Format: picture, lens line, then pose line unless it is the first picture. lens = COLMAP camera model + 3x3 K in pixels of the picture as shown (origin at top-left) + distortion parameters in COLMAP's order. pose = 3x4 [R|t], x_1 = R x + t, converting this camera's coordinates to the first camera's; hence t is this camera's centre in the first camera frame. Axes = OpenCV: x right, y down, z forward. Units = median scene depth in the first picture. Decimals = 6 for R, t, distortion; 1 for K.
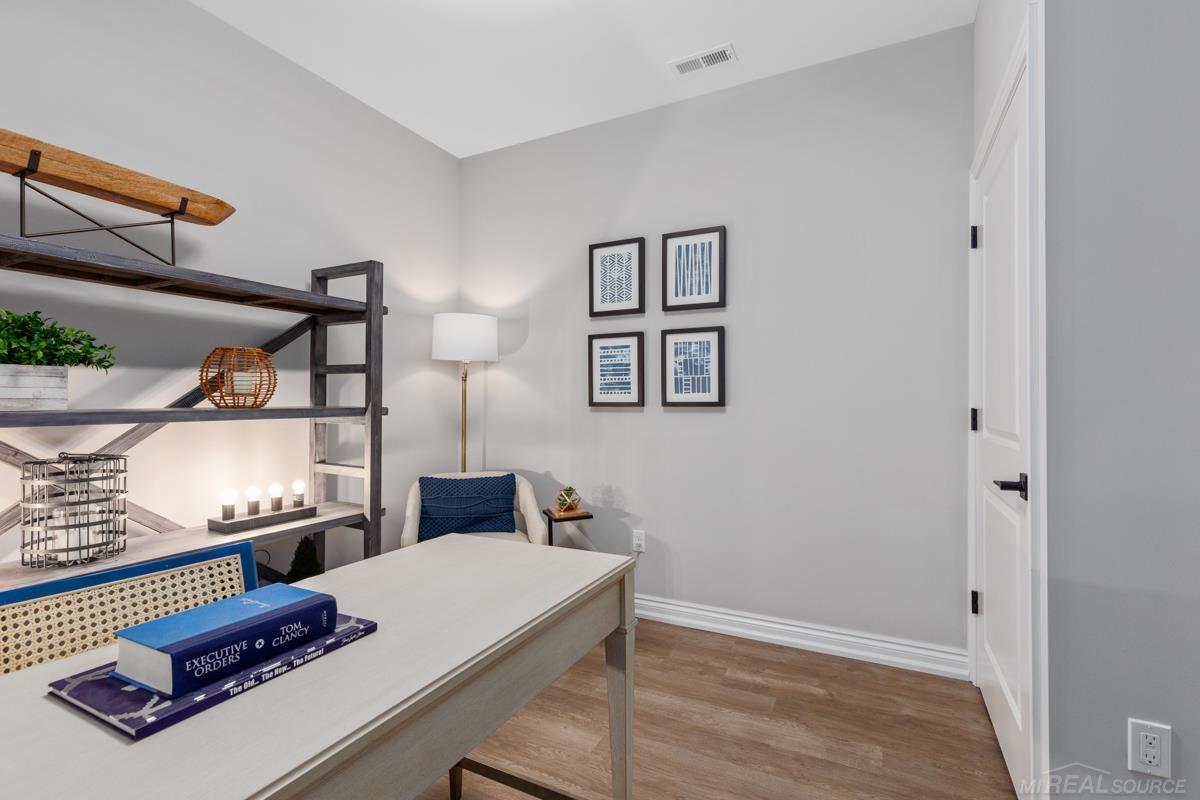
lens RADIAL K [[539.0, 0, 602.7], [0, 539.0, 398.2], [0, 0, 1]] dist [0.008652, -0.003522]
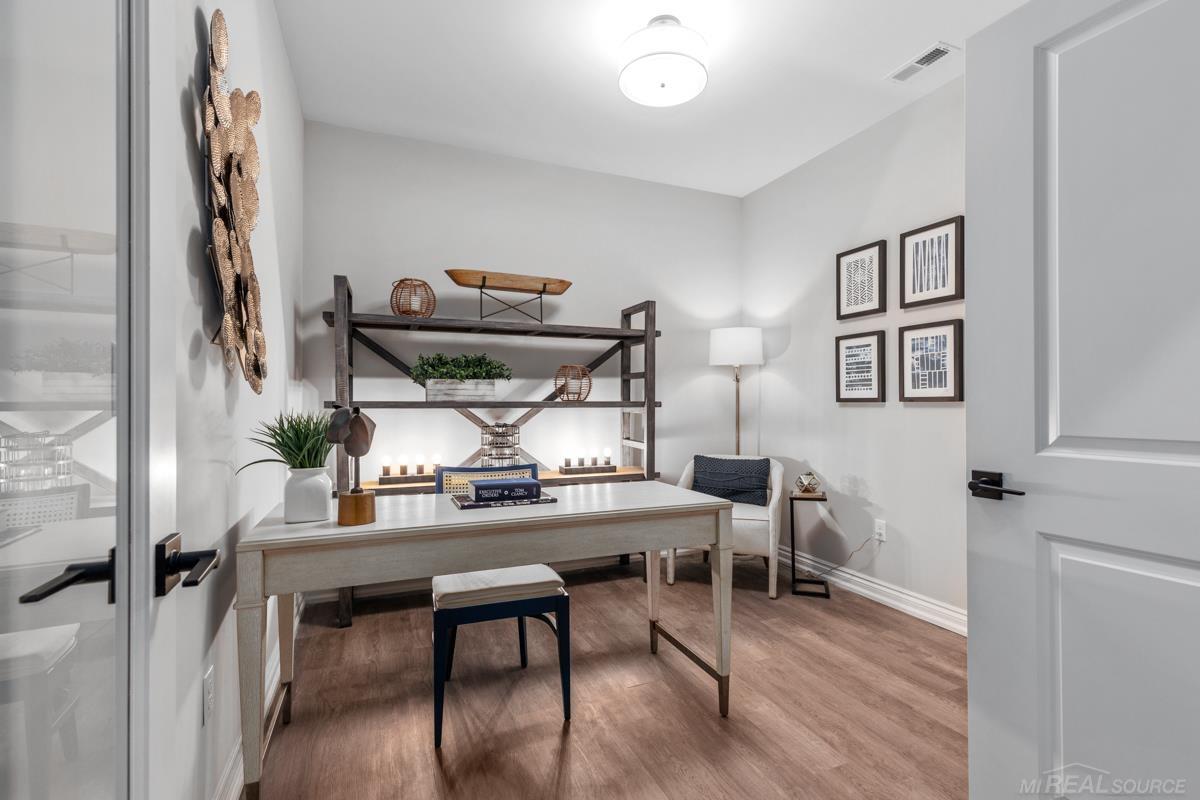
lens RADIAL K [[539.0, 0, 601.5], [0, 539.0, 401.8], [0, 0, 1]] dist [0.008652, -0.003522]
pose [[0.760481, 0.000710, -0.649360, 0.405339], [0.002548, 0.999988, 0.004078, 0.011533], [0.649355, -0.004756, 0.760470, -0.180294]]
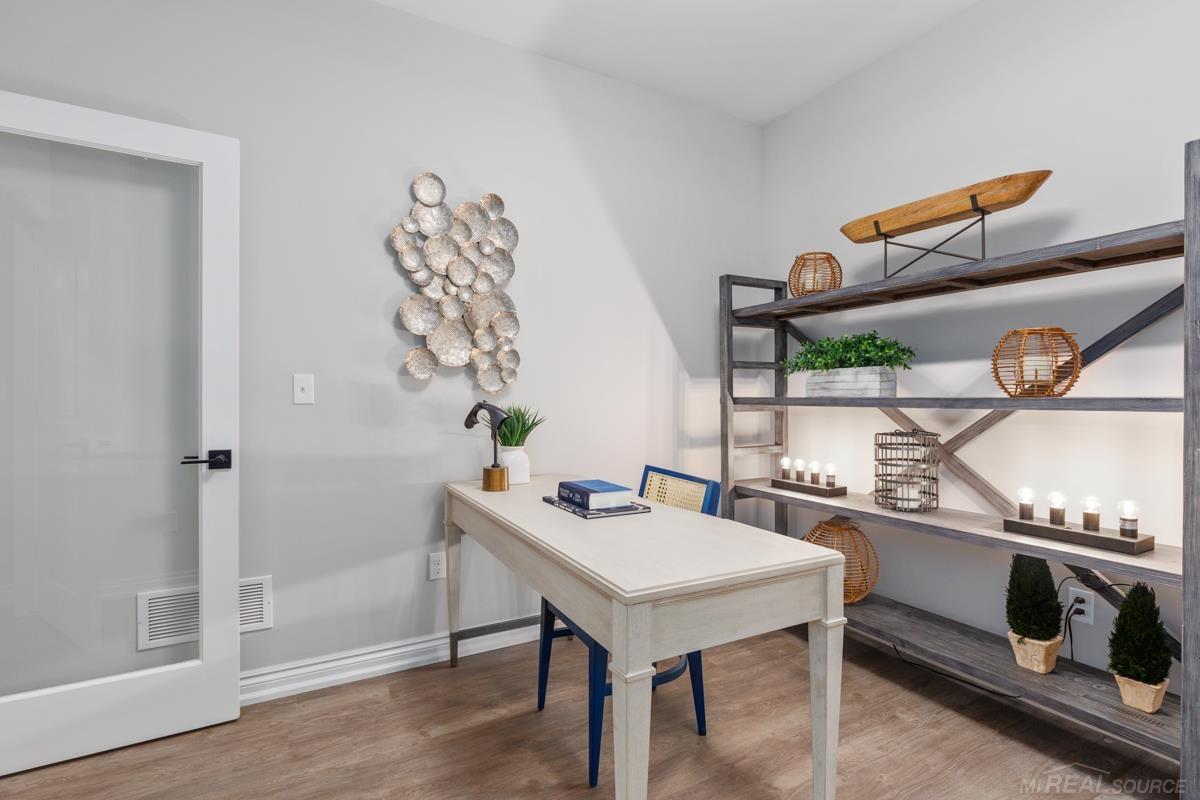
lens RADIAL K [[573.1, 0, 601.2], [0, 573.1, 394.1], [0, 0, 1]] dist [0.002086, 0.000059]
pose [[-0.563967, 0.012511, -0.825703, 0.425351], [0.016858, 0.999851, 0.003636, -0.002045], [0.825626, -0.011869, -0.564094, 0.796145]]
